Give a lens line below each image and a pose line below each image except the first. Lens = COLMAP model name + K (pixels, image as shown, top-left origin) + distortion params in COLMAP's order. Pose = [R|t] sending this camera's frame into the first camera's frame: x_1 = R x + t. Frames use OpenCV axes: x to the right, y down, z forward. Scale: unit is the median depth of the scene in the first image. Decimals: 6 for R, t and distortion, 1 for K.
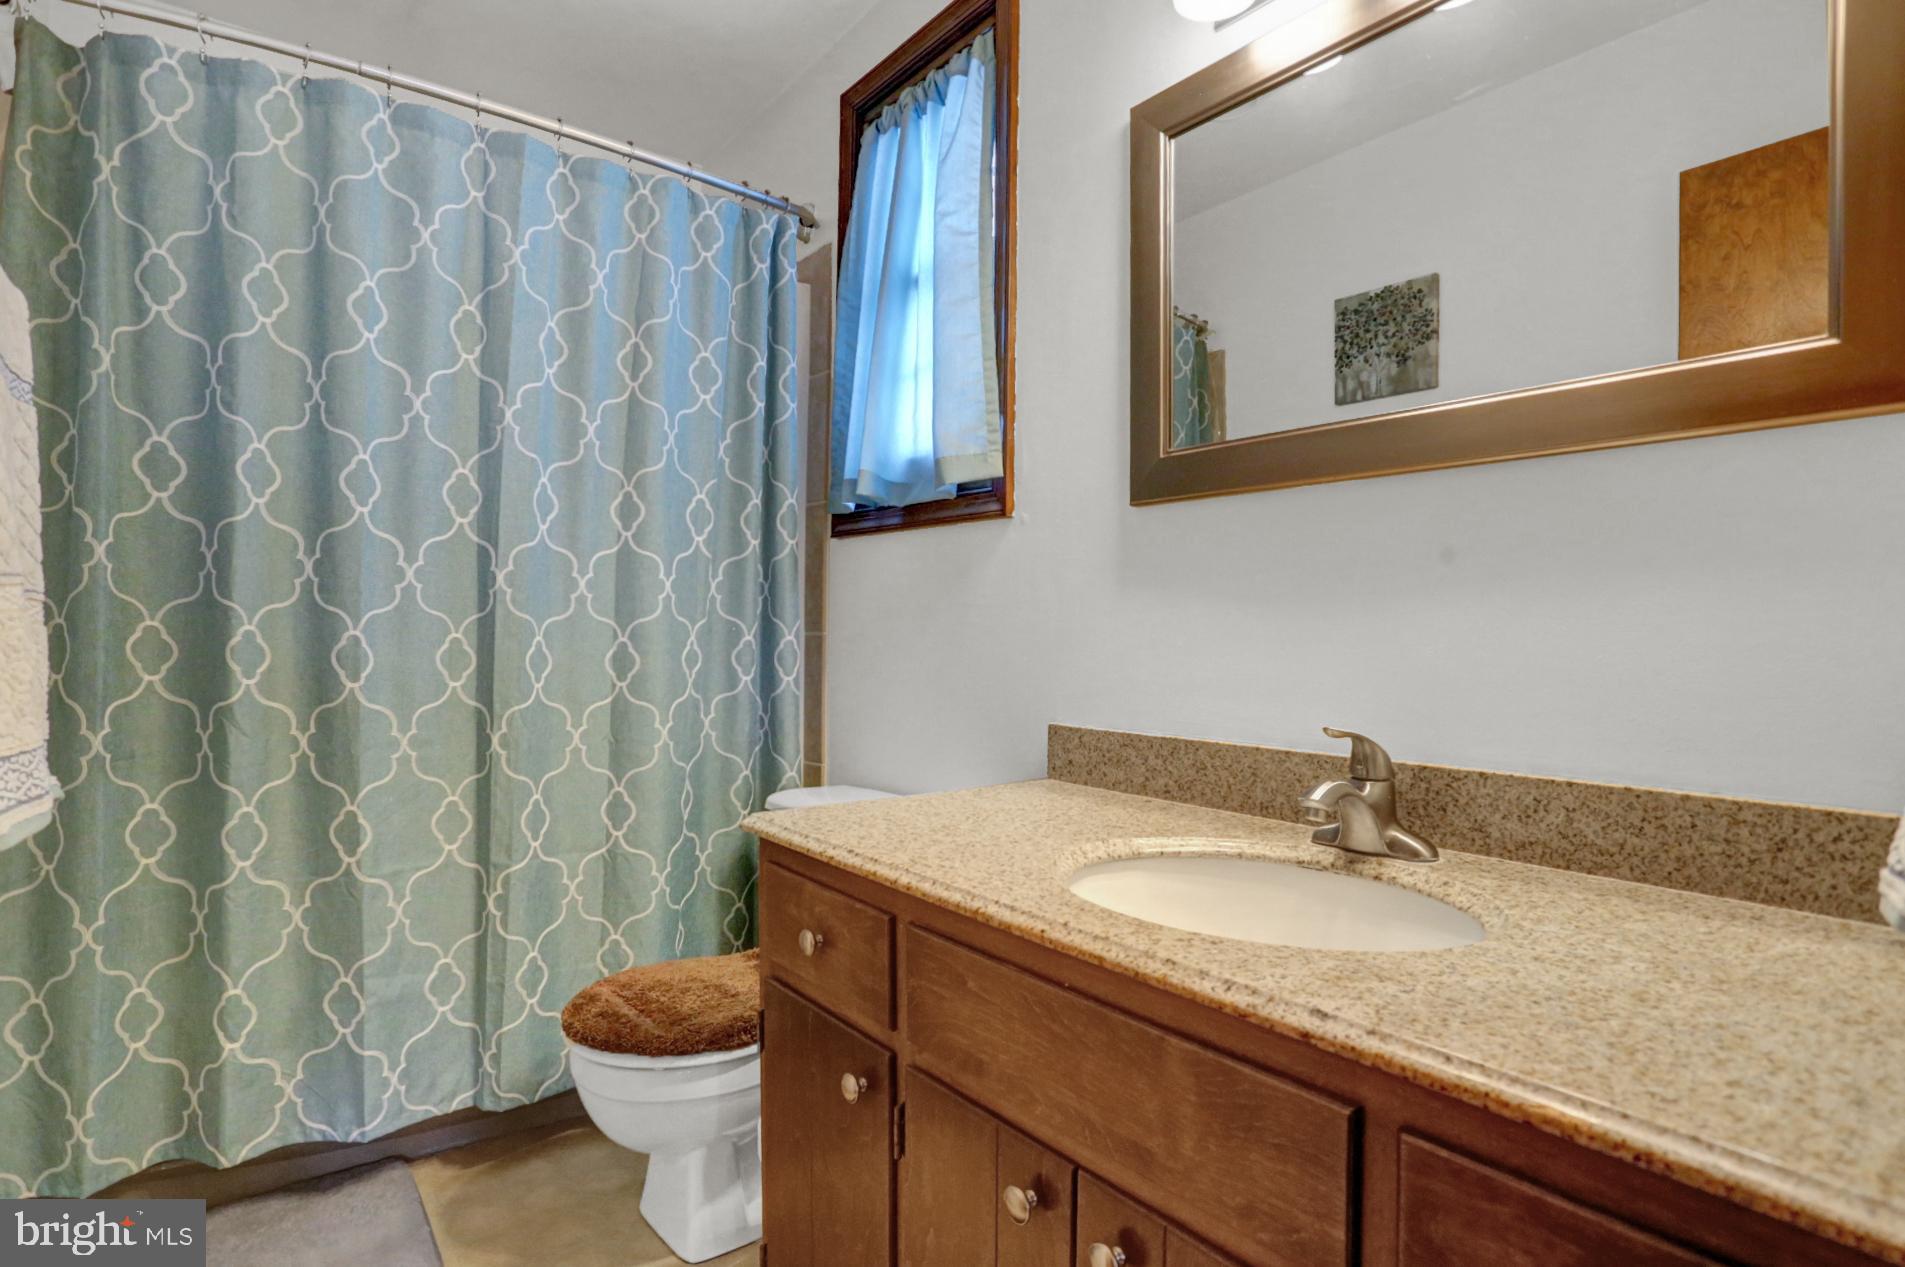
lens RADIAL K [[934.7, 0, 970.9], [0, 934.7, 630.7], [0, 0, 1]] dist [-0.056312, 0.021675]
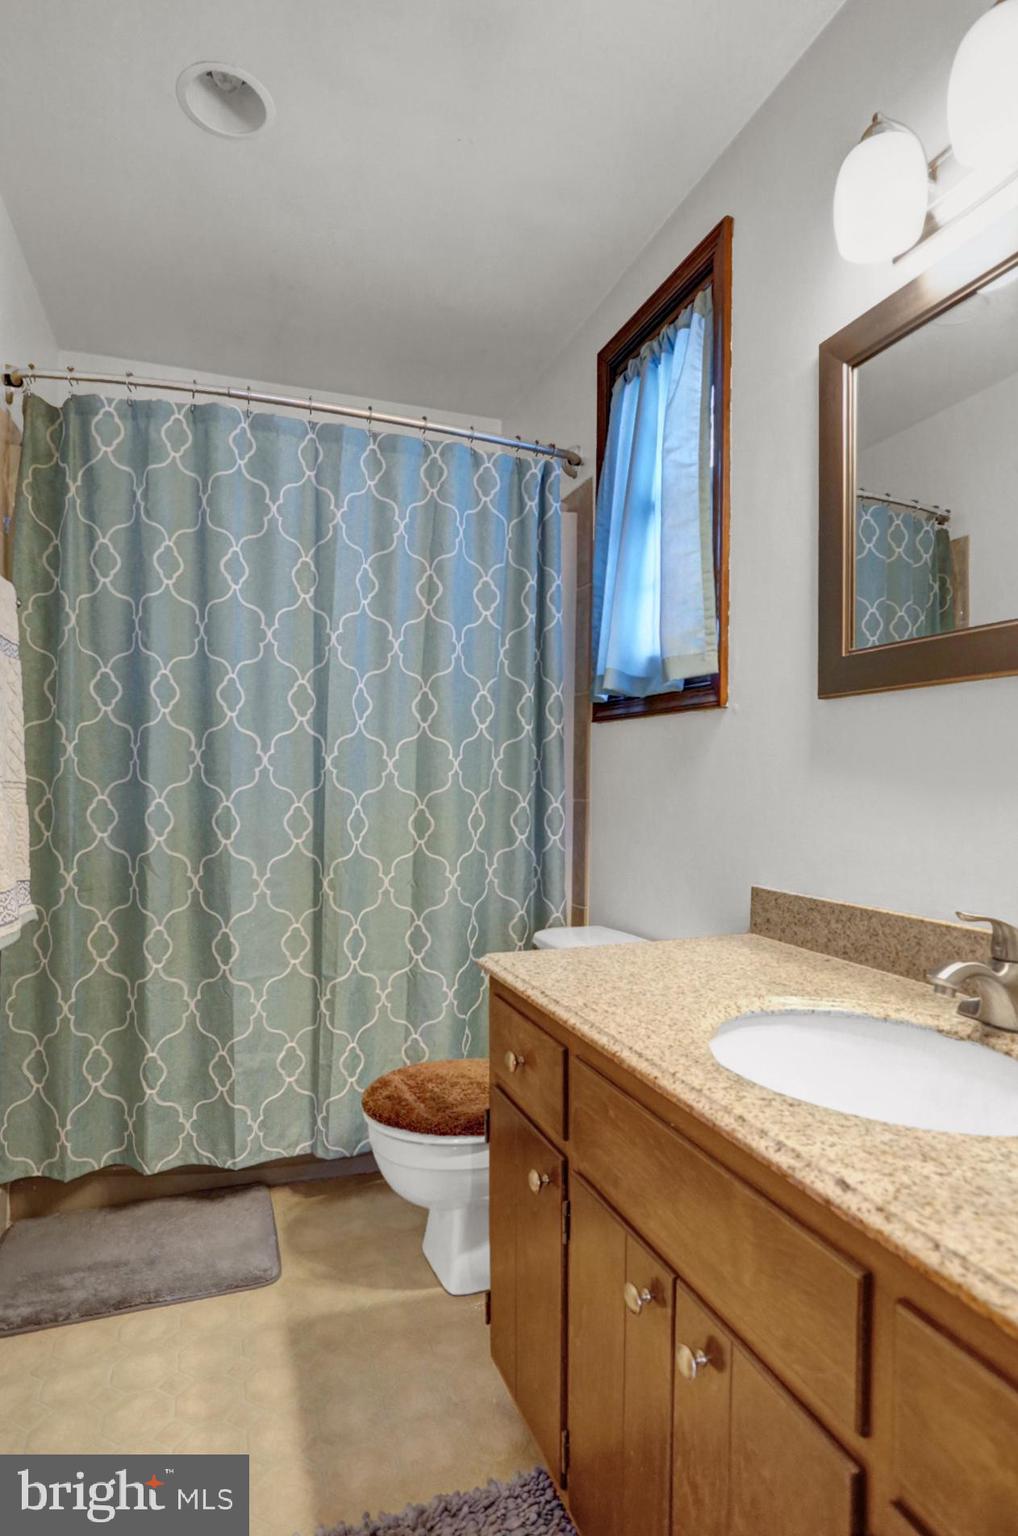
lens RADIAL K [[782.9, 0, 543.7], [0, 782.9, 797.8], [0, 0, 1]] dist [-0.043708, 0.008549]
pose [[0.963387, 0.007155, -0.268019, 0.101321], [-0.002751, 0.999855, 0.016802, -0.027985], [0.268100, -0.015449, 0.963267, -0.002699]]
